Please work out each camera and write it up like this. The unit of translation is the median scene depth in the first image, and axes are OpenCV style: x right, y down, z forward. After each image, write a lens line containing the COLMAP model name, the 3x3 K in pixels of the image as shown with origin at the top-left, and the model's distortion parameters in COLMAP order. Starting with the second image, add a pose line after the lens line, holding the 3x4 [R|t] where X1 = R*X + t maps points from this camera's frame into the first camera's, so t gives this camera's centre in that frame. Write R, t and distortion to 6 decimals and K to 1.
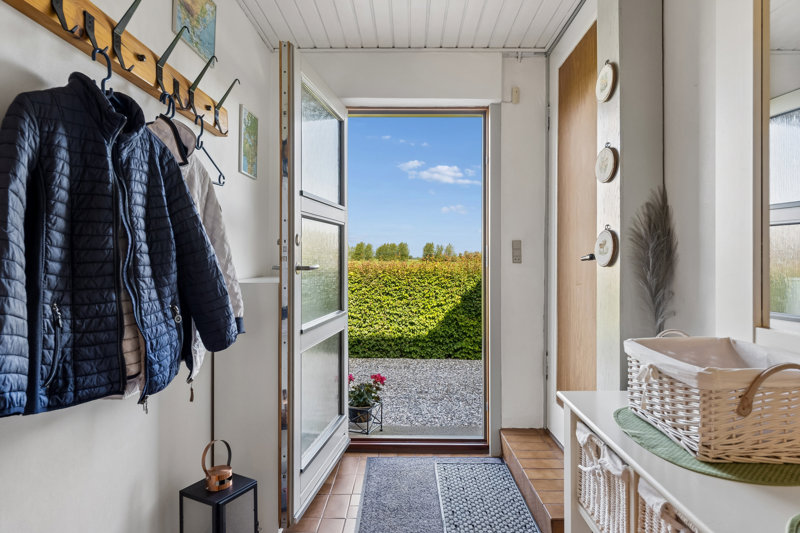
lens RADIAL K [[479.2, 0, 392.1], [0, 479.2, 256.3], [0, 0, 1]] dist [0.014220, 0.000475]
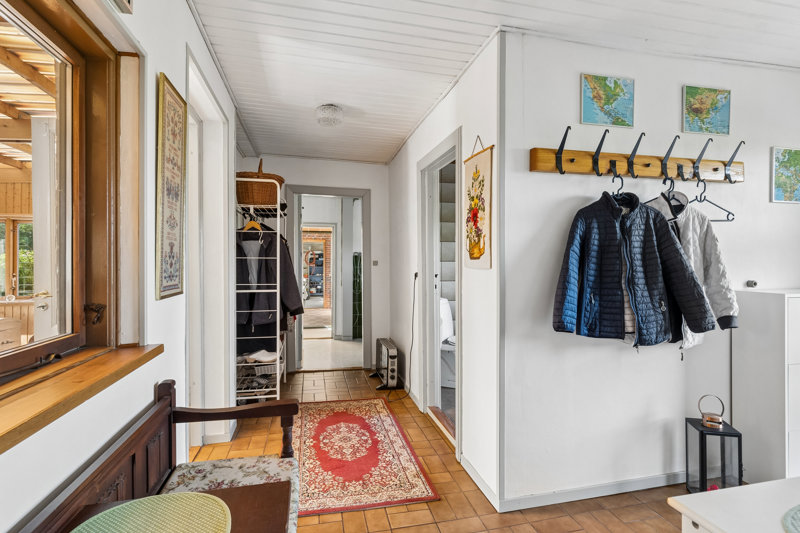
lens RADIAL K [[399.4, 0, 399.5], [0, 399.4, 263.3], [0, 0, 1]] dist [0.001145, 0.000420]
pose [[0.275503, 0.000419, -0.961300, 0.799702], [0.006666, 0.999975, 0.002346, -0.053989], [0.961277, -0.007055, 0.275494, -0.393046]]
